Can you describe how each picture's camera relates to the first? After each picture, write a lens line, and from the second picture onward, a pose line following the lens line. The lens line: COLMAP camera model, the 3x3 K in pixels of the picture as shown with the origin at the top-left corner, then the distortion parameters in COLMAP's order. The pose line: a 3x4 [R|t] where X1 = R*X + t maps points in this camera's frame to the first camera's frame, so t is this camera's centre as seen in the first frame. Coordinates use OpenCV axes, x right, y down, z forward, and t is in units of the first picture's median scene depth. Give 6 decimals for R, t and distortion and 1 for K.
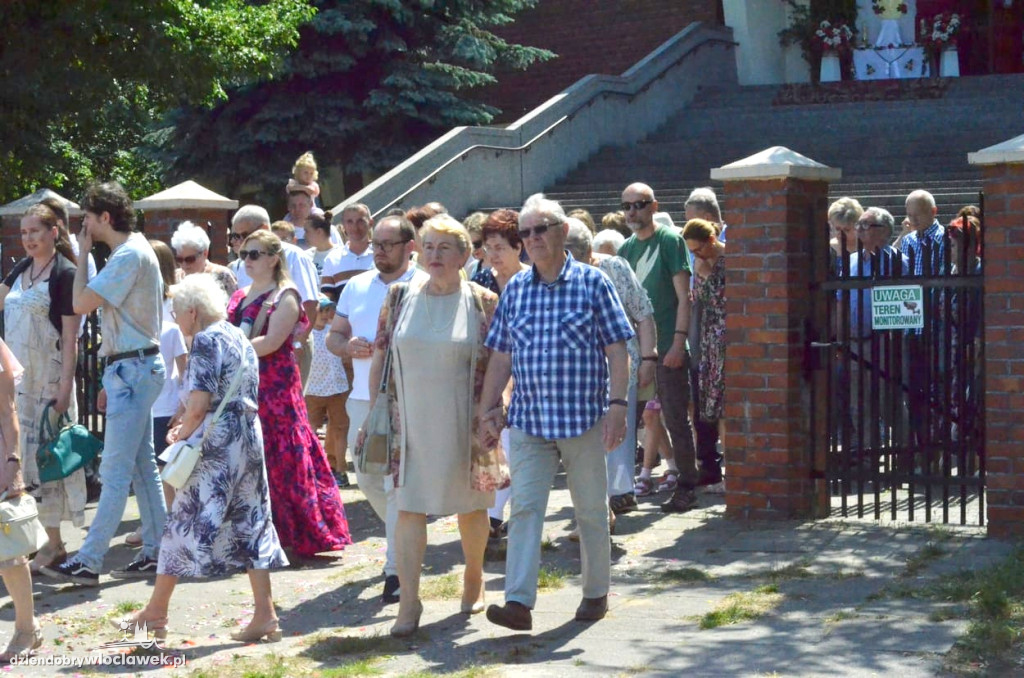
lens RADIAL K [[2354.9, 0, 512.0], [0, 2354.9, 339.0], [0, 0, 1]] dist [0.021110, 0.138904]
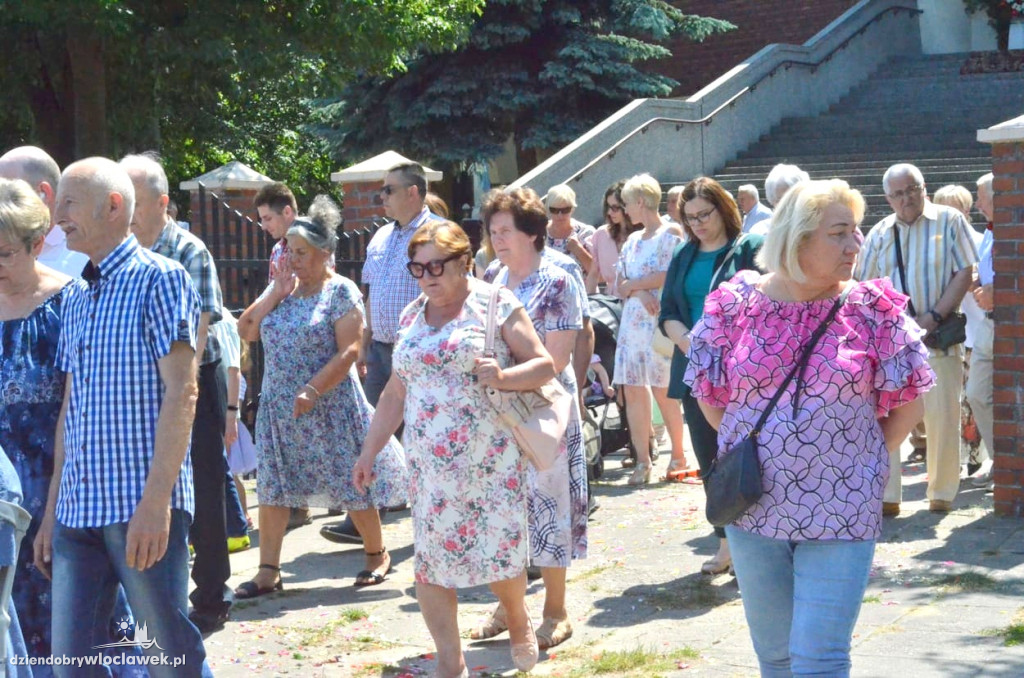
lens RADIAL K [[2366.8, 0, 512.0], [0, 2366.8, 339.0], [0, 0, 1]] dist [0.014653, -0.047551]
pose [[0.997974, -0.002939, -0.063551, -0.011699], [0.003484, 0.999958, 0.008468, 0.000058], [0.063523, -0.008673, 0.997943, 0.023394]]
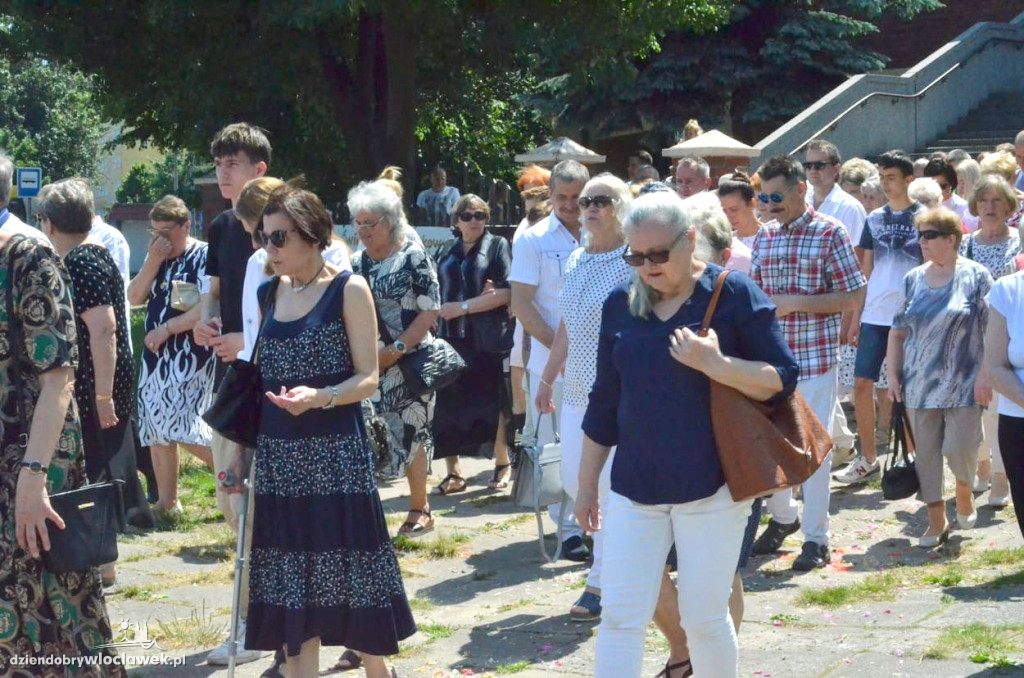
lens RADIAL K [[2354.9, 0, 512.0], [0, 2354.9, 339.0], [0, 0, 1]] dist [0.021110, 0.138904]
pose [[0.992136, 0.012167, -0.124572, -0.038372], [-0.009311, 0.999681, 0.023482, 0.001298], [0.124818, -0.022137, 0.991933, -0.028201]]
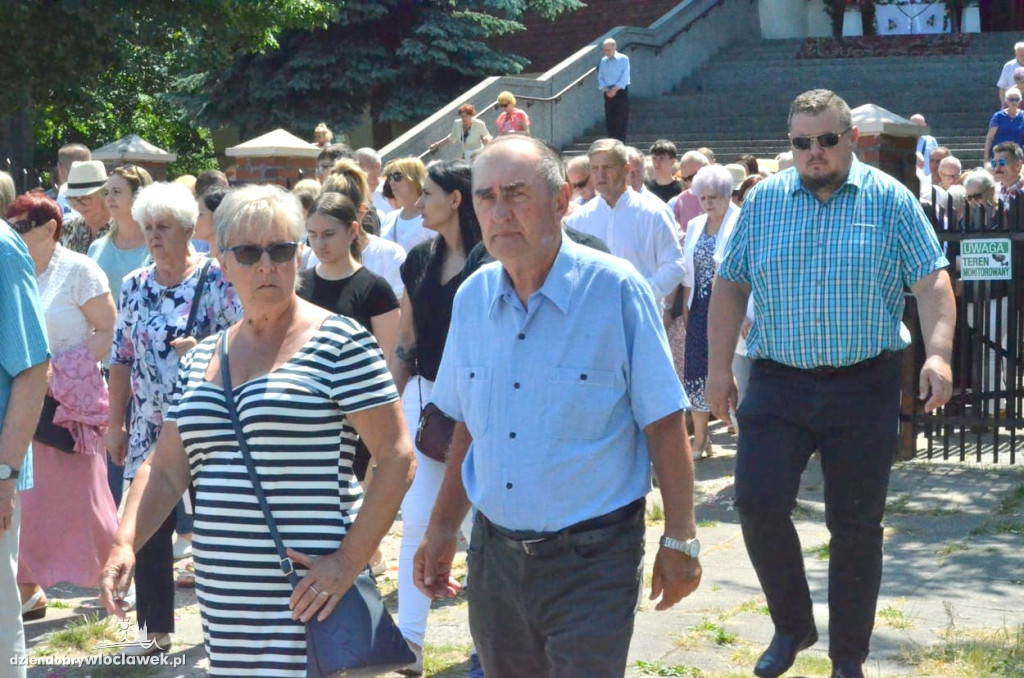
lens RADIAL K [[2366.8, 0, 512.0], [0, 2366.8, 339.0], [0, 0, 1]] dist [0.014653, -0.047551]
pose [[0.999910, 0.012247, 0.005432, -0.016336], [-0.012360, 0.999695, 0.021362, 0.000620], [-0.005169, -0.021427, 0.999757, -0.016922]]
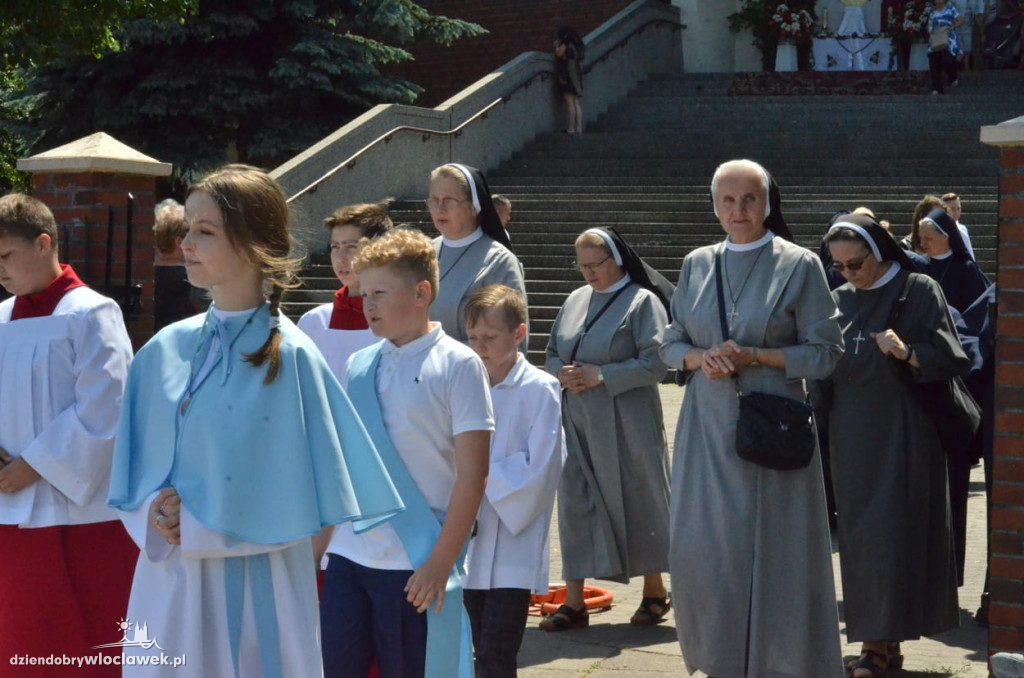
lens RADIAL K [[2366.8, 0, 512.0], [0, 2366.8, 339.0], [0, 0, 1]] dist [0.014653, -0.047551]
pose [[0.997577, 0.029270, 0.063121, -0.024728], [-0.029166, 0.999571, -0.002568, -0.003705], [-0.063169, 0.000720, 0.998003, 0.127389]]
